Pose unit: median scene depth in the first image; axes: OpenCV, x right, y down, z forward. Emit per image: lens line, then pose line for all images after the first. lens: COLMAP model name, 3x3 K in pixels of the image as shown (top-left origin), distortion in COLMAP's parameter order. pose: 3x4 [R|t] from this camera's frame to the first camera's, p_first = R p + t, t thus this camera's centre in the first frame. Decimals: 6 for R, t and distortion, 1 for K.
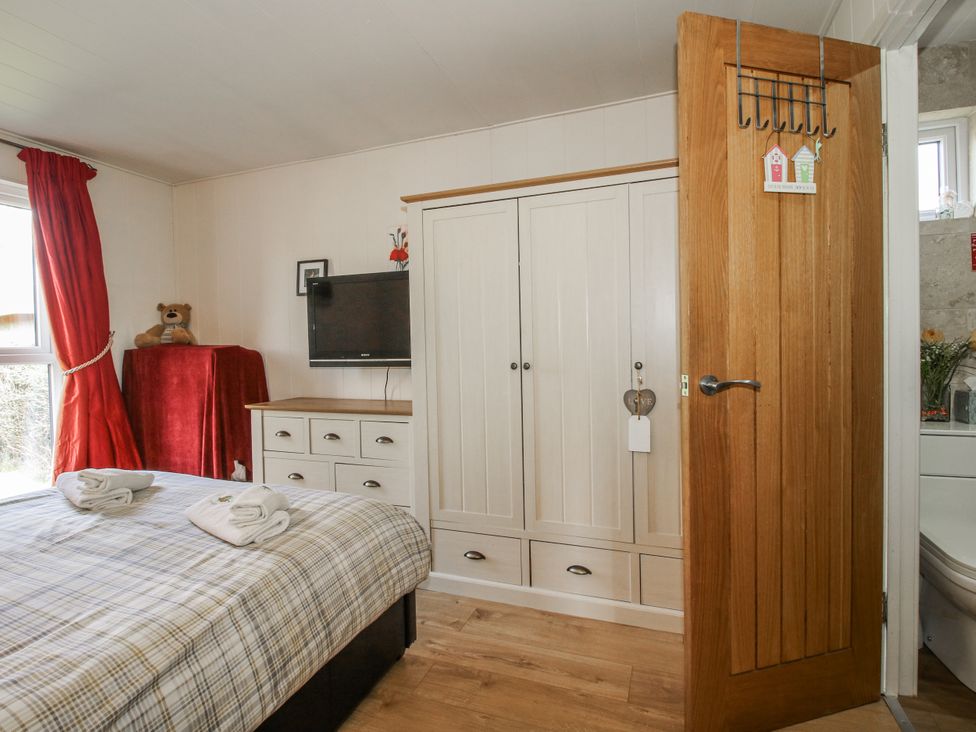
lens RADIAL K [[510.7, 0, 485.0], [0, 510.7, 357.9], [0, 0, 1]] dist [-0.000160, -0.012542]
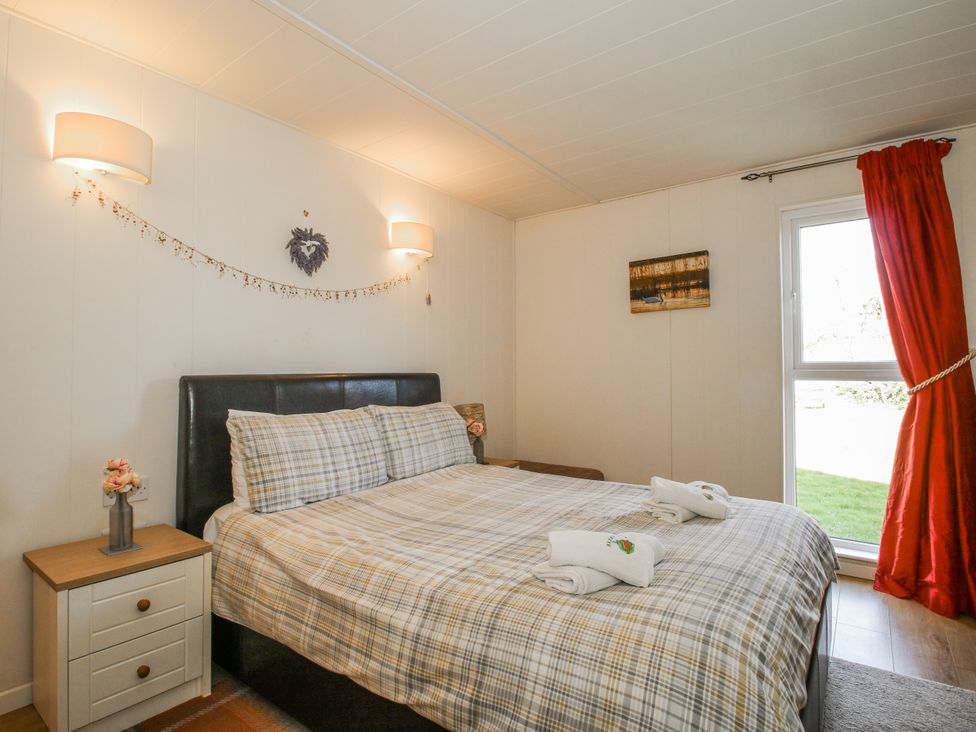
lens RADIAL K [[510.7, 0, 485.9], [0, 510.7, 358.6], [0, 0, 1]] dist [-0.000160, -0.012542]
pose [[-0.286090, 0.001408, -0.958202, 0.484035], [-0.014670, 0.999875, 0.005850, -0.046316], [0.958090, 0.015731, -0.286034, 1.232889]]
